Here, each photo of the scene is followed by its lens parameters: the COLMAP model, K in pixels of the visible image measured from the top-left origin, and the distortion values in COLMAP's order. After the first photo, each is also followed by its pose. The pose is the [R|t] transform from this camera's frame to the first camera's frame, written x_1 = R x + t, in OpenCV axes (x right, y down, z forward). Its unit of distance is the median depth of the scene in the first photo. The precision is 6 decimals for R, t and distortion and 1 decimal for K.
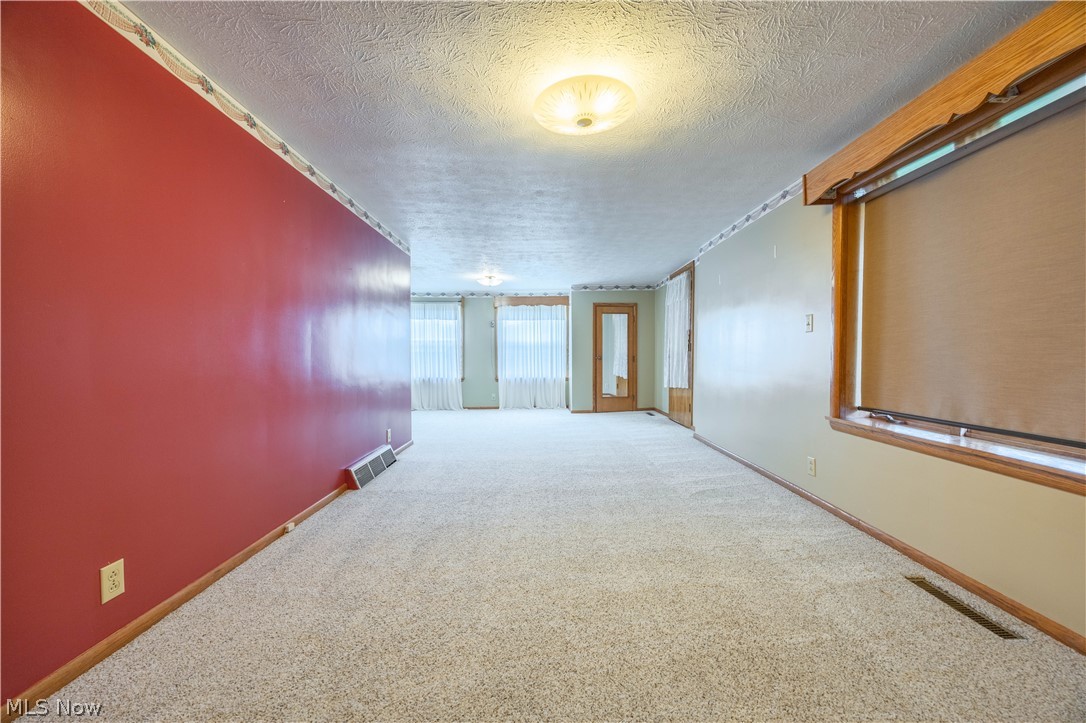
lens RADIAL K [[417.5, 0, 543.0], [0, 417.5, 361.5], [0, 0, 1]] dist [0.000001, 0.000011]
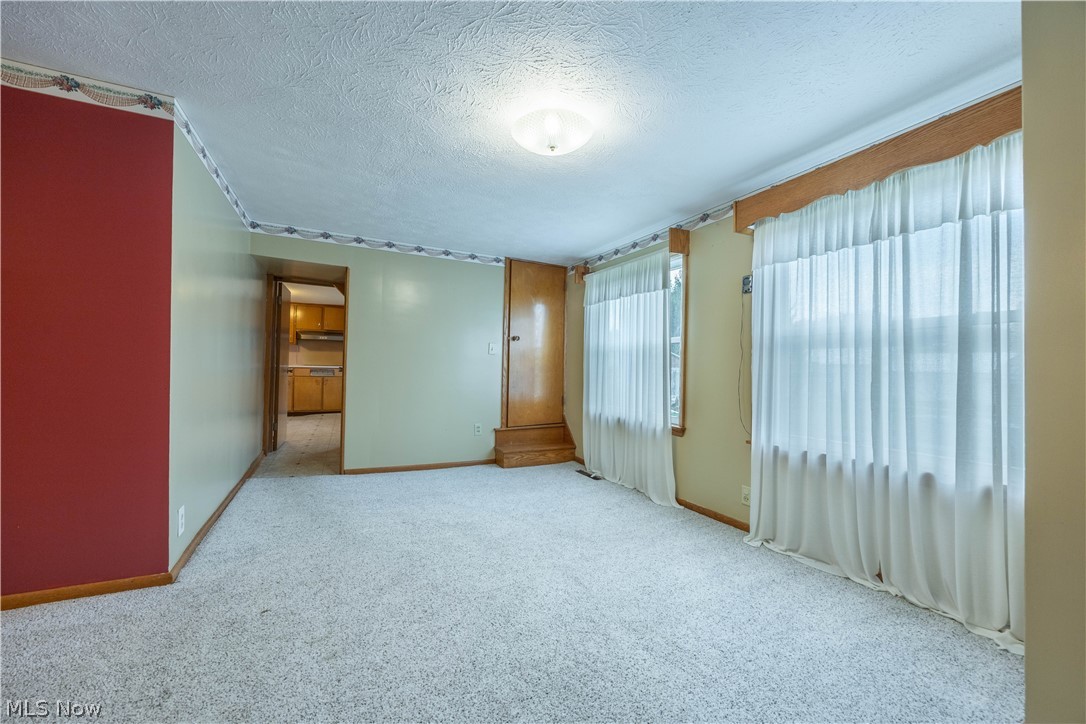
lens RADIAL K [[417.5, 0, 543.0], [0, 417.5, 362.0], [0, 0, 1]] dist [0.000001, 0.000011]
pose [[0.251339, -0.012105, -0.967823, 0.174663], [-0.020891, 0.999621, -0.017928, -0.013615], [0.967674, 0.024725, 0.250991, 0.756598]]
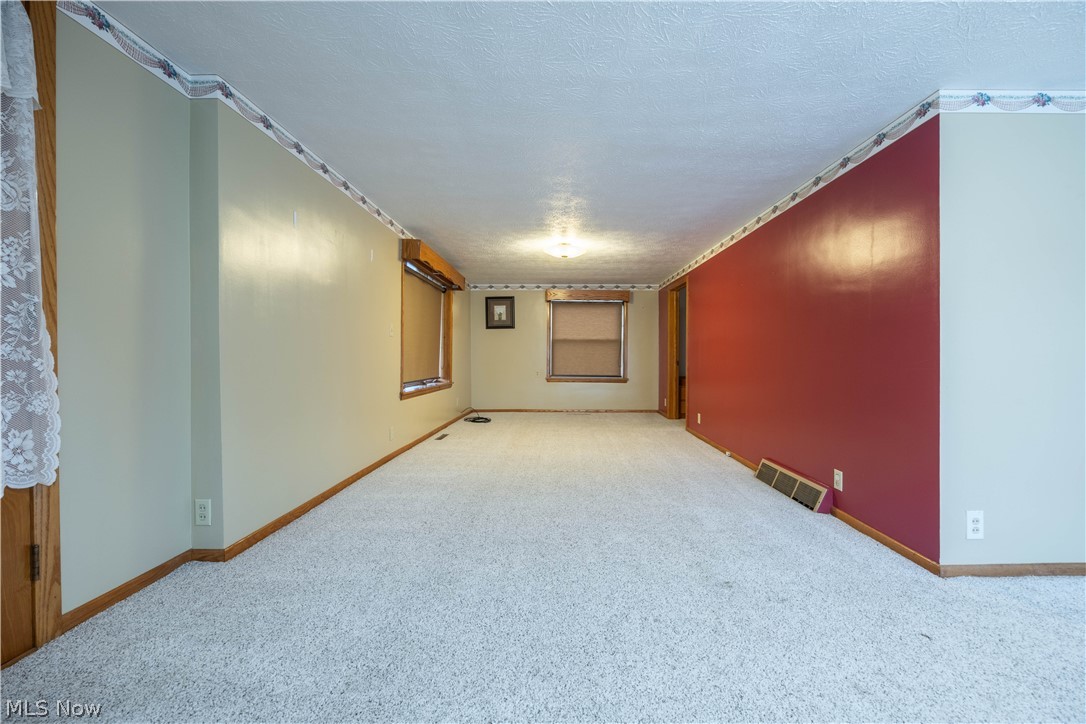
lens RADIAL K [[417.5, 0, 543.0], [0, 417.5, 362.0], [0, 0, 1]] dist [0.000001, 0.000011]
pose [[-0.977592, 0.003351, 0.210482, -0.054633], [0.006951, 0.999842, 0.016367, -0.016948], [-0.210393, 0.017463, -0.977461, 1.032328]]
